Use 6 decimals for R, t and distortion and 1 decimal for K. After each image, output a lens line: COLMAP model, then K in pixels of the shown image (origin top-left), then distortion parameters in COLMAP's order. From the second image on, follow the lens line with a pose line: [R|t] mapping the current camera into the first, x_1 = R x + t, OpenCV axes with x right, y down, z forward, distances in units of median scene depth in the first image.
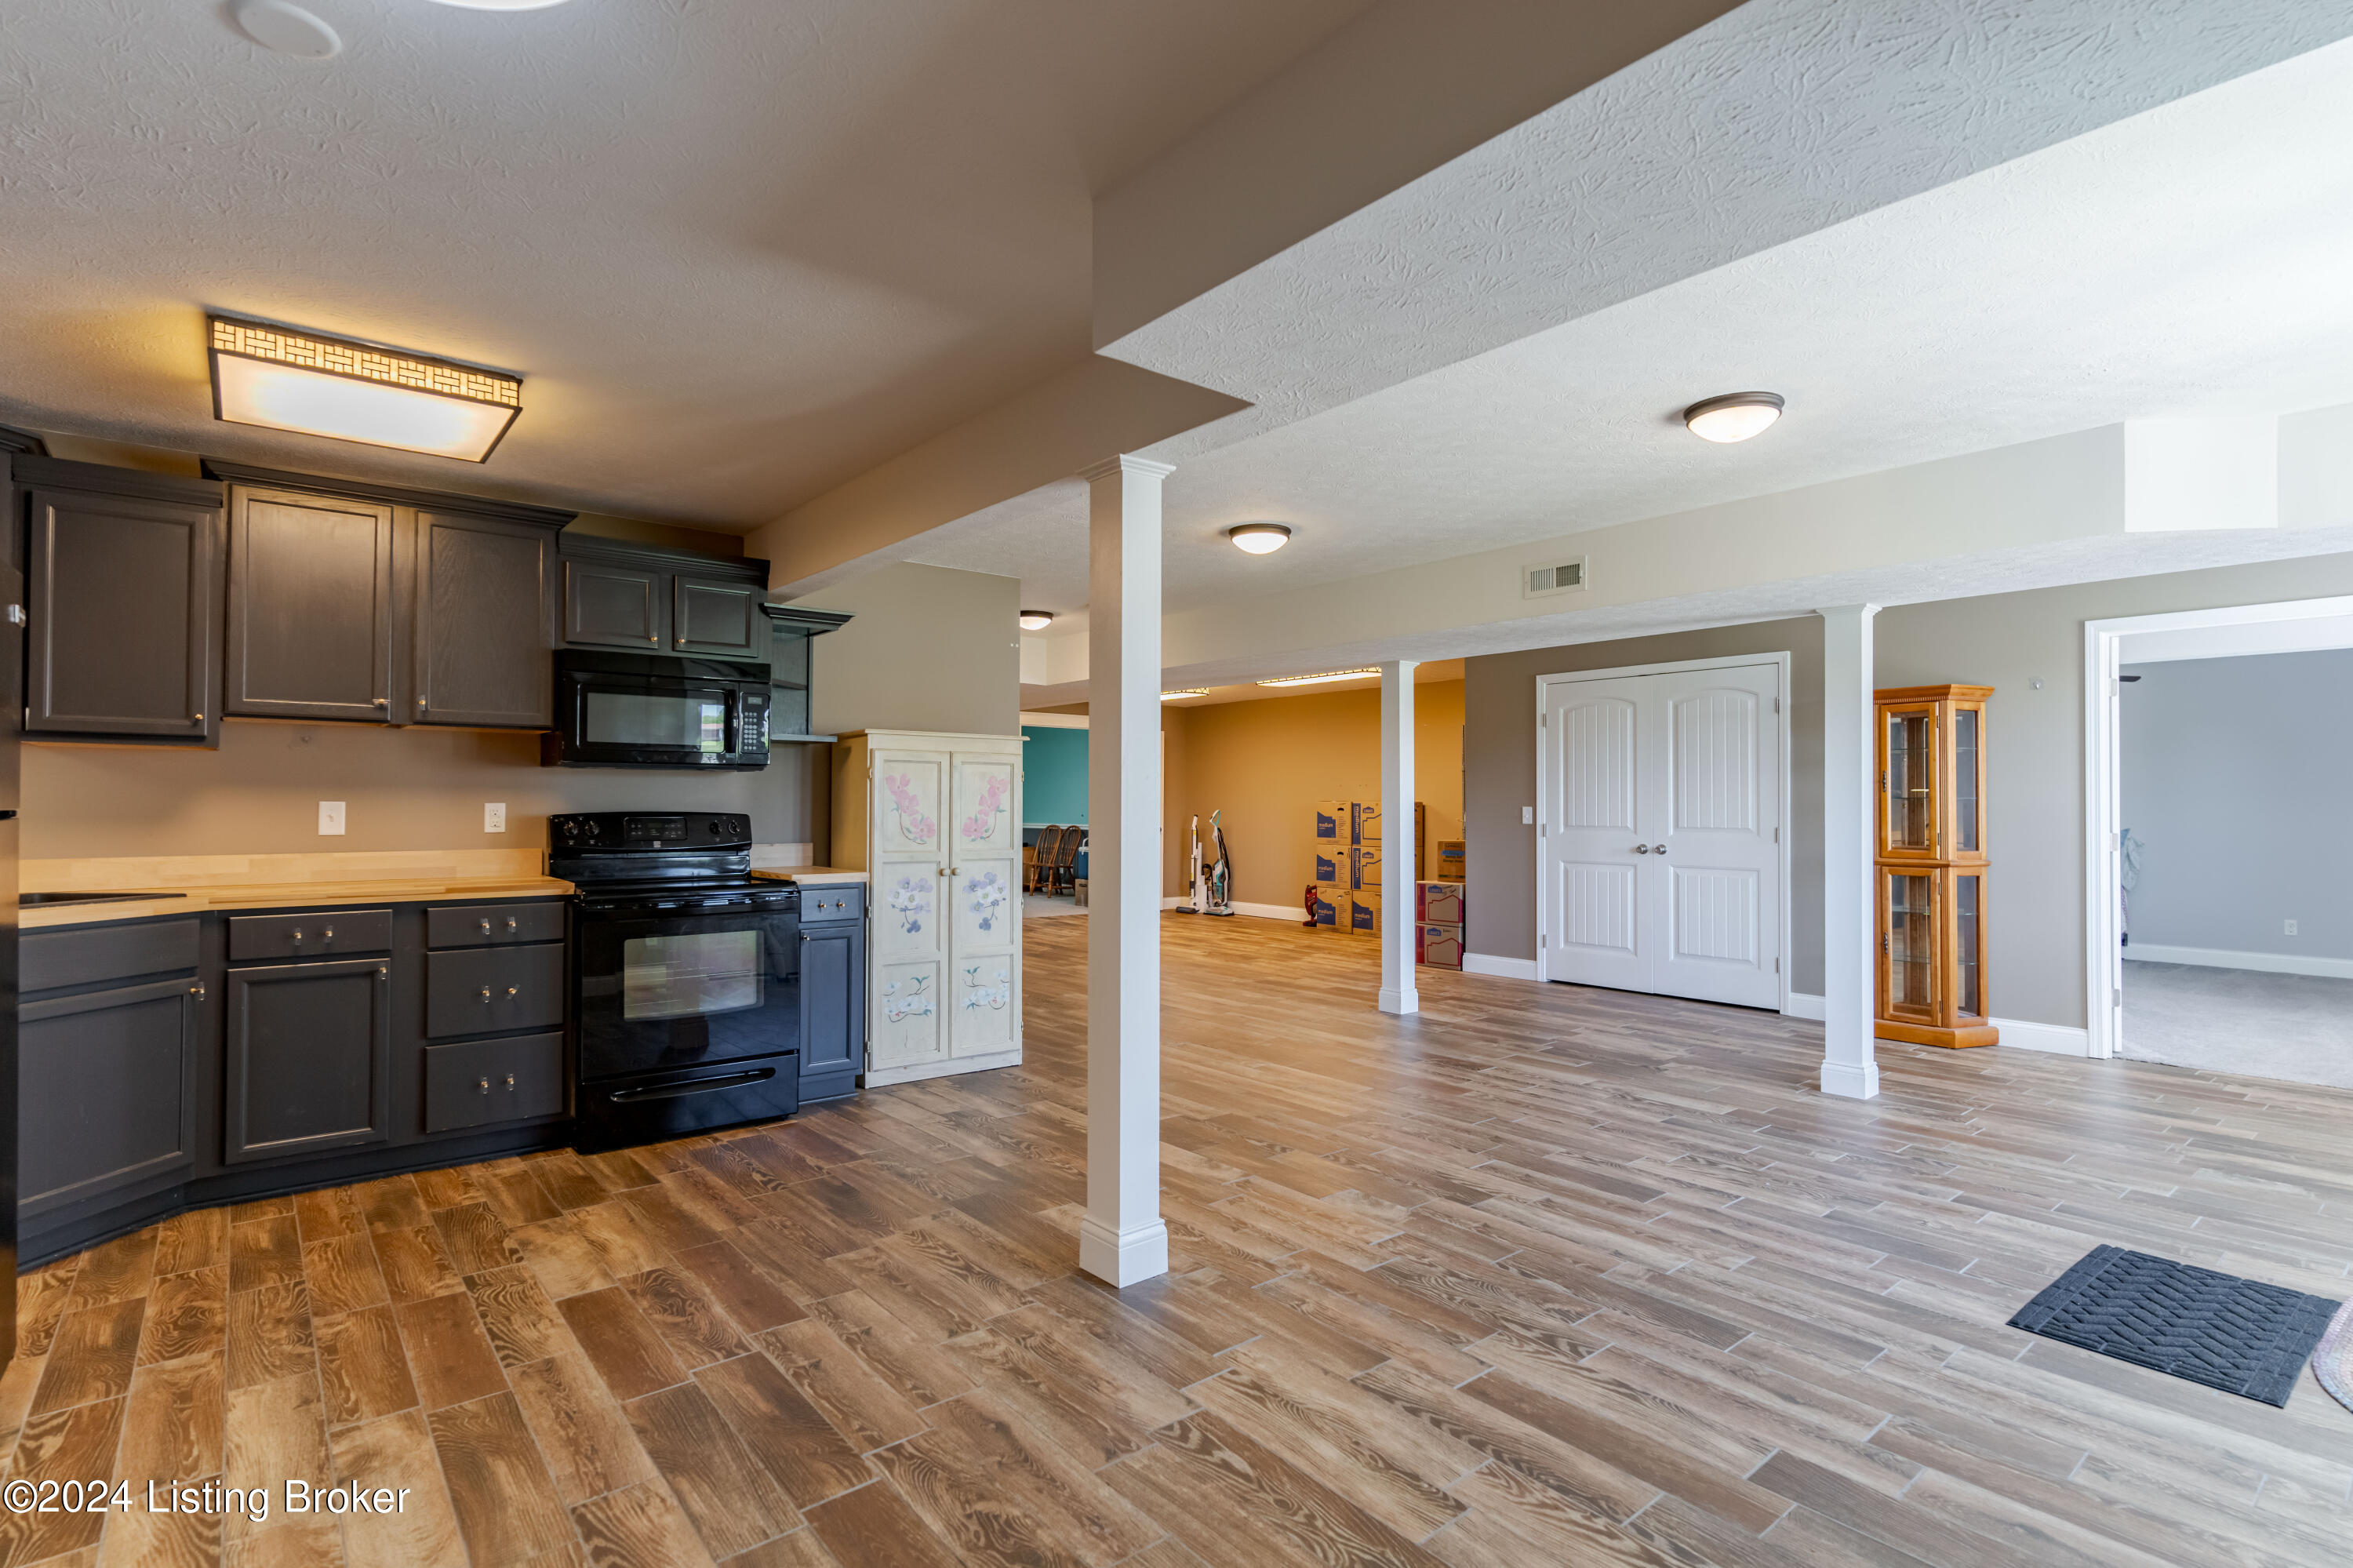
lens RADIAL K [[1145.1, 0, 1176.7], [0, 1145.1, 828.0], [0, 0, 1]] dist [0.001224, 0.000137]
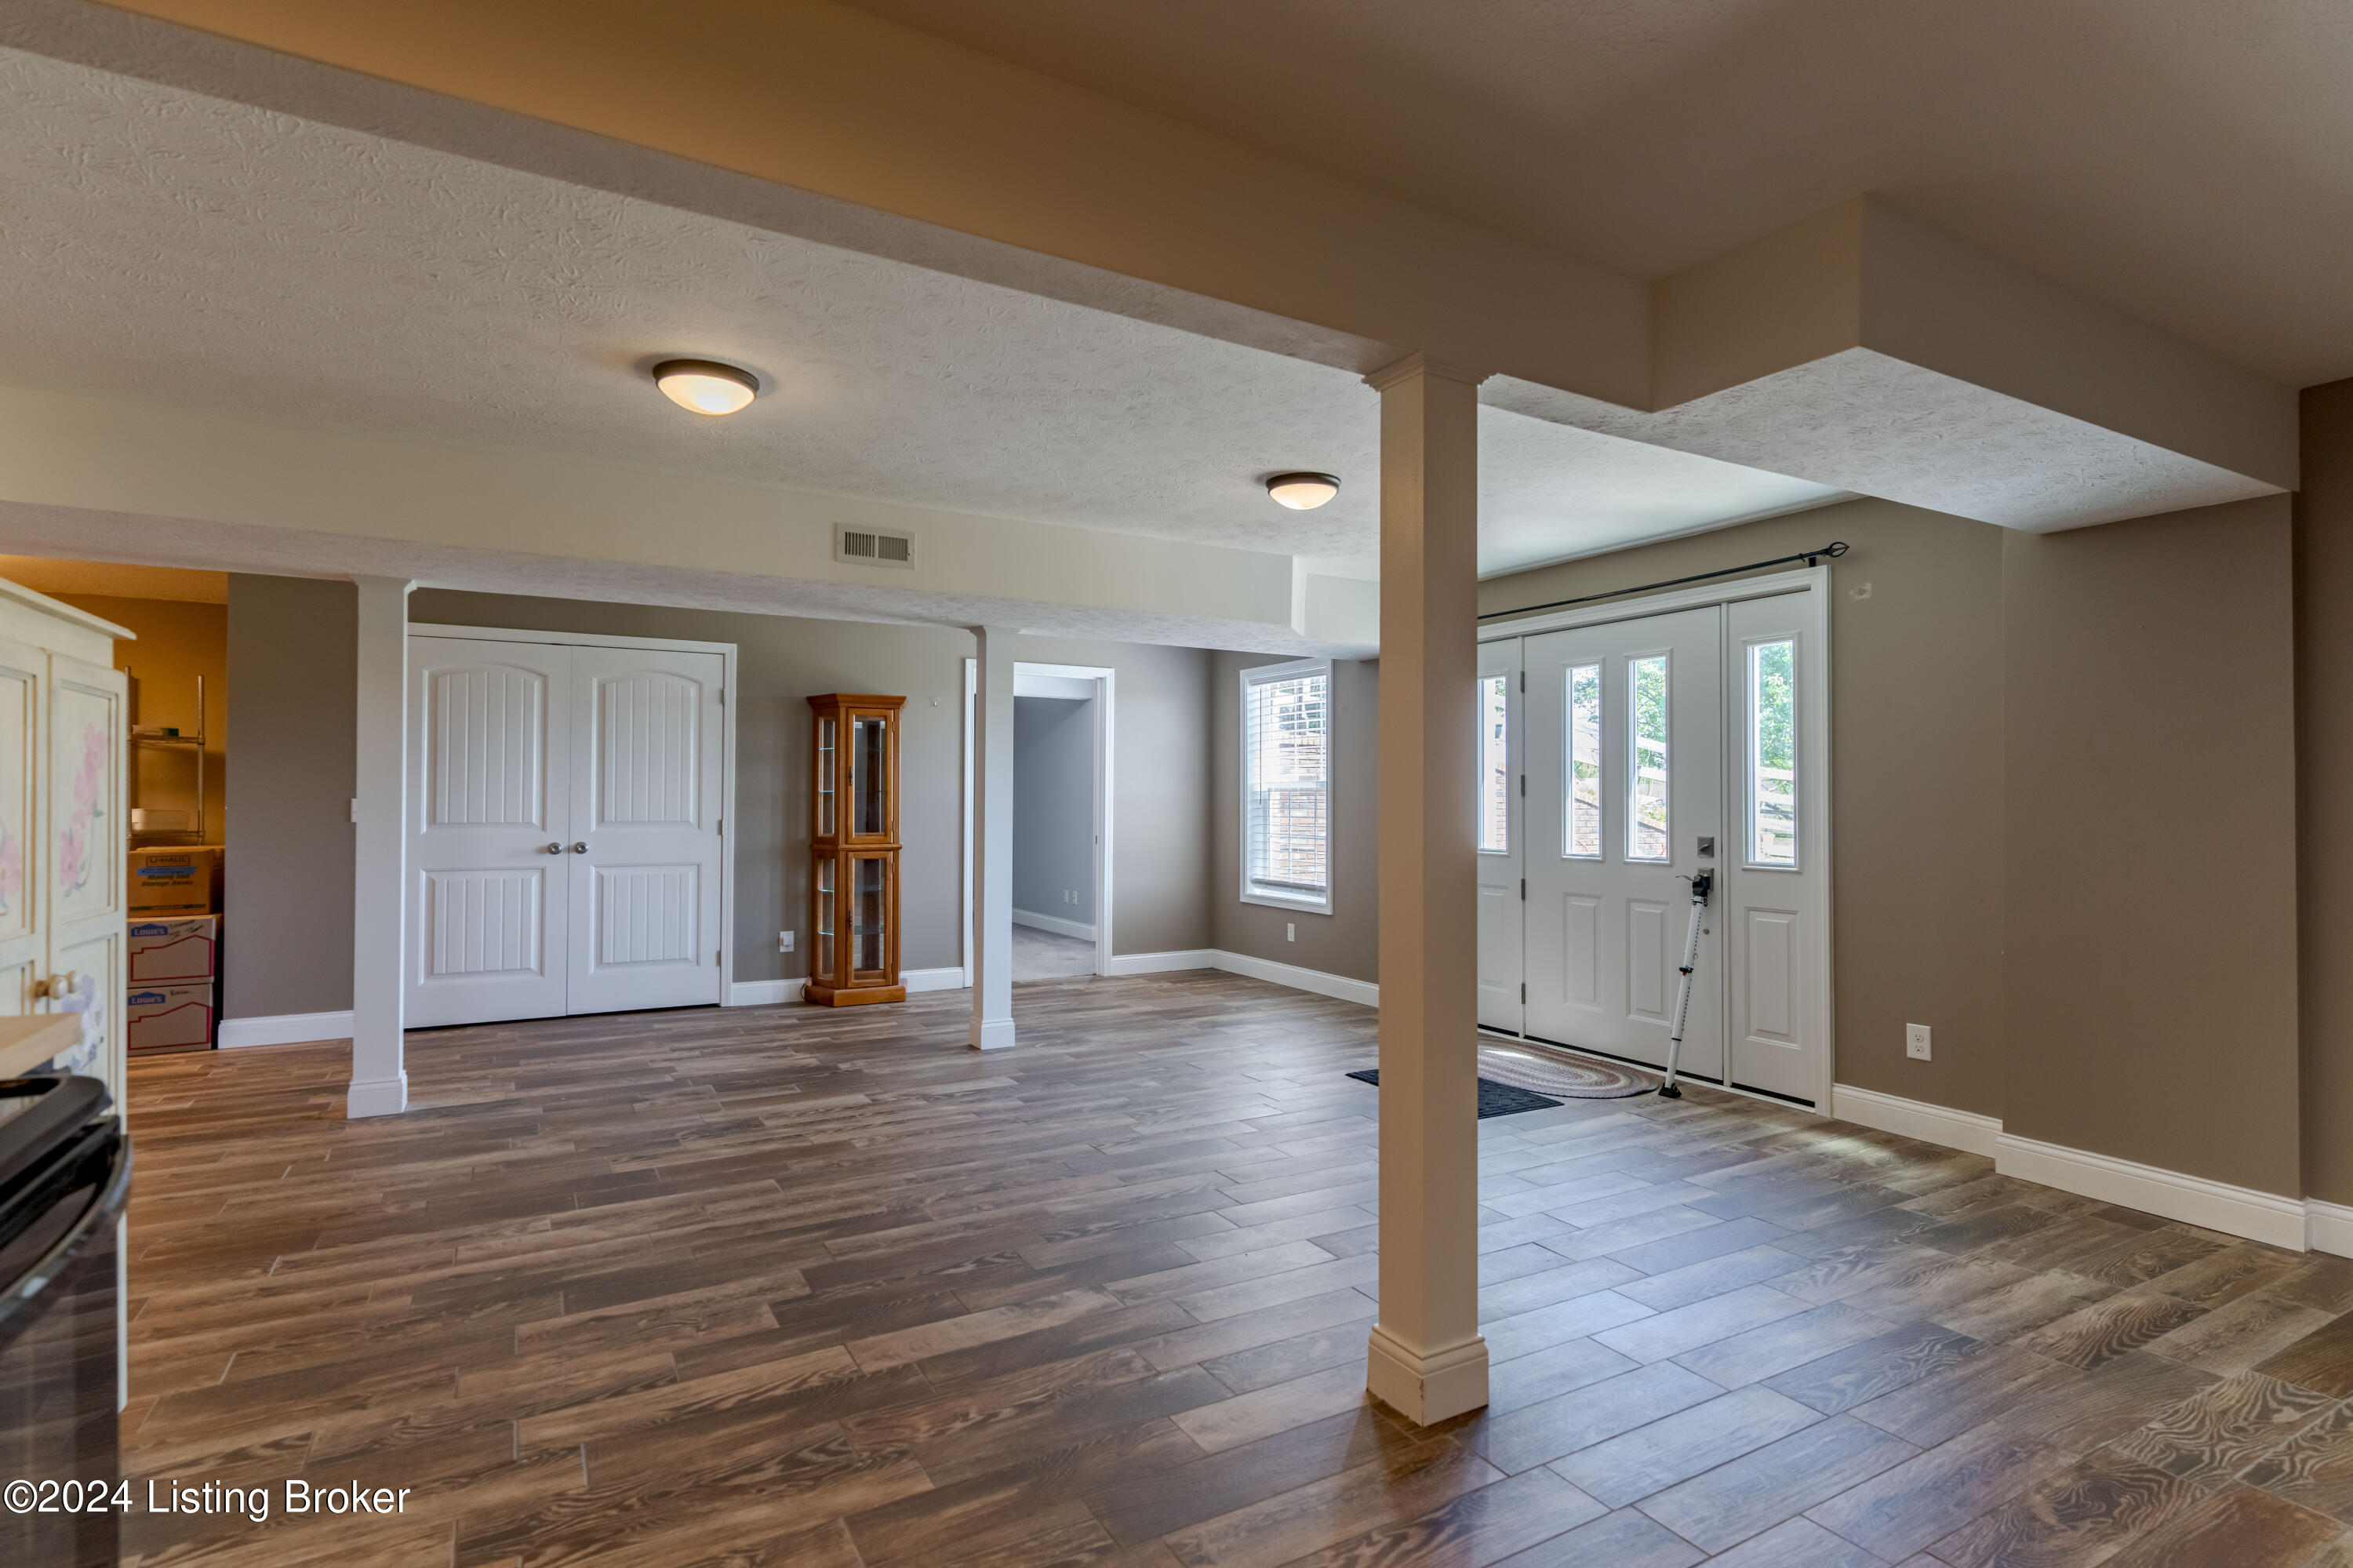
lens RADIAL K [[1133.9, 0, 1133.8], [0, 1133.9, 783.1], [0, 0, 1]] dist [-0.000028, -0.000183]
pose [[0.187121, 0.011348, 0.982271, -0.622356], [0.018052, 0.999725, -0.014988, -0.017544], [-0.982171, 0.020537, 0.186864, 0.768153]]
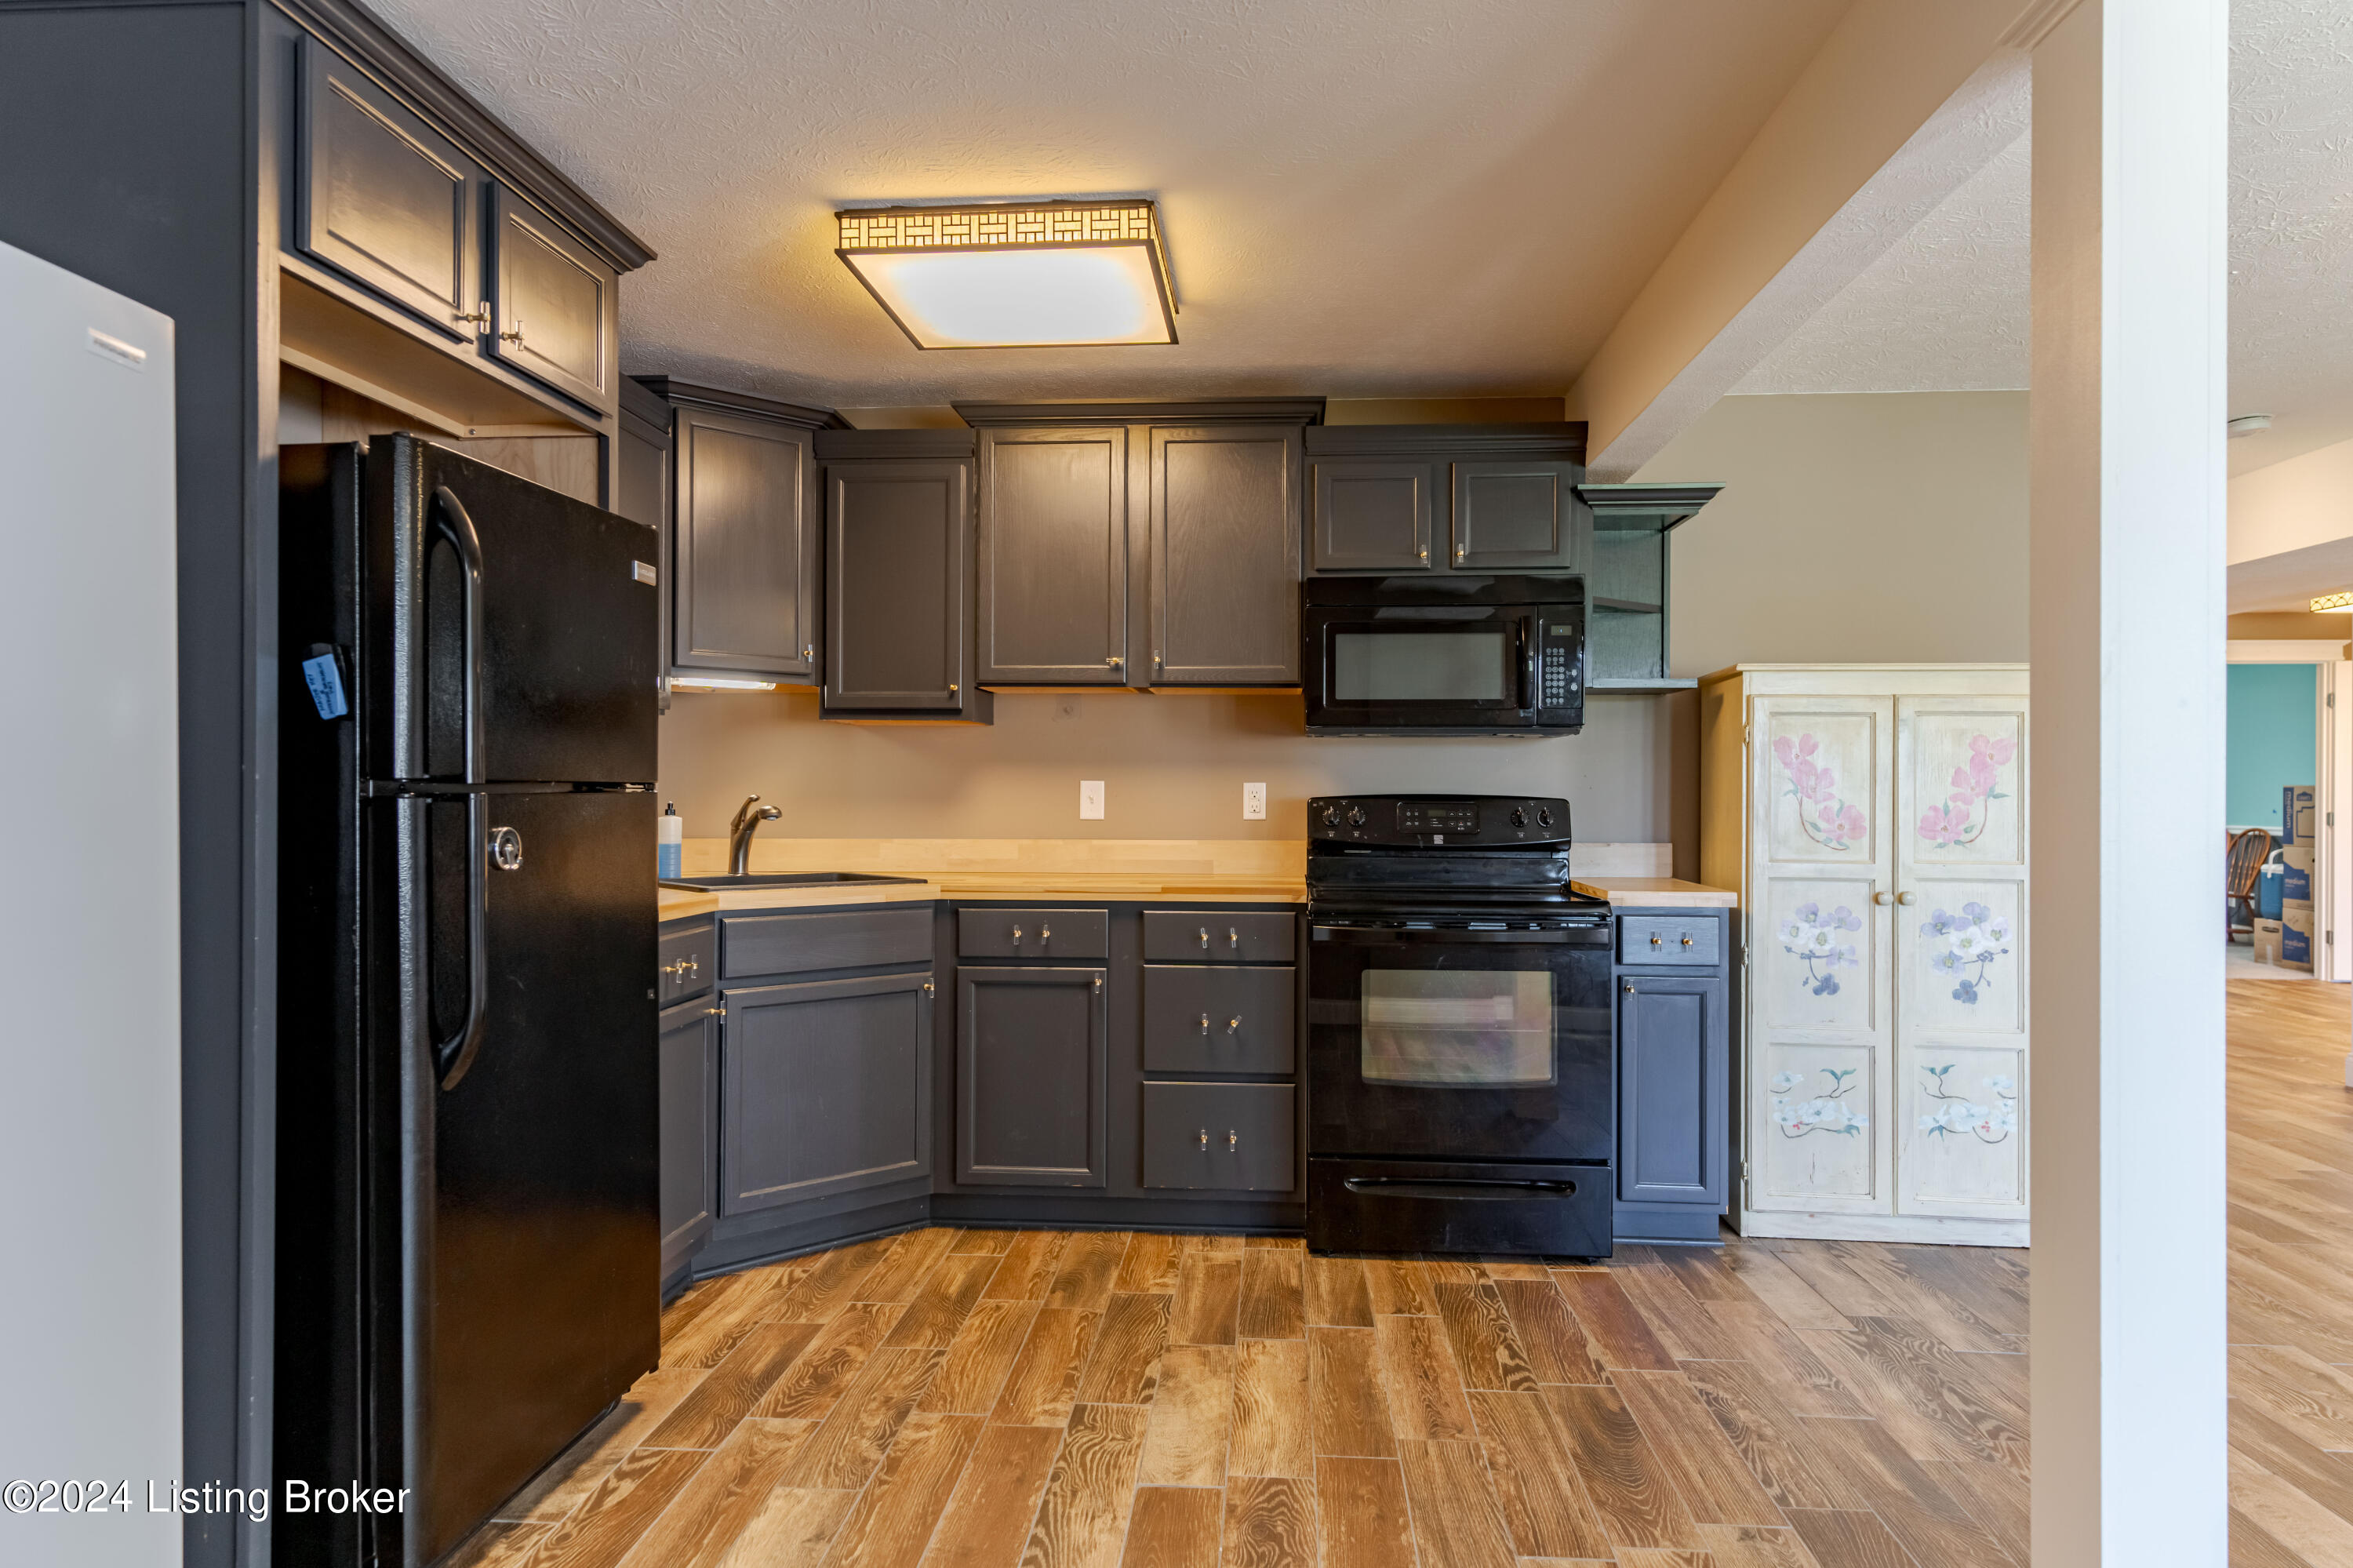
lens RADIAL K [[1411.1, 0, 1161.2], [0, 1411.1, 792.1], [0, 0, 1]] dist [0.003630, 0.001093]
pose [[0.719473, 0.001243, -0.694519, 0.045889], [-0.016958, 0.999732, -0.015778, 0.001690], [0.694313, 0.023129, 0.719301, 0.263759]]
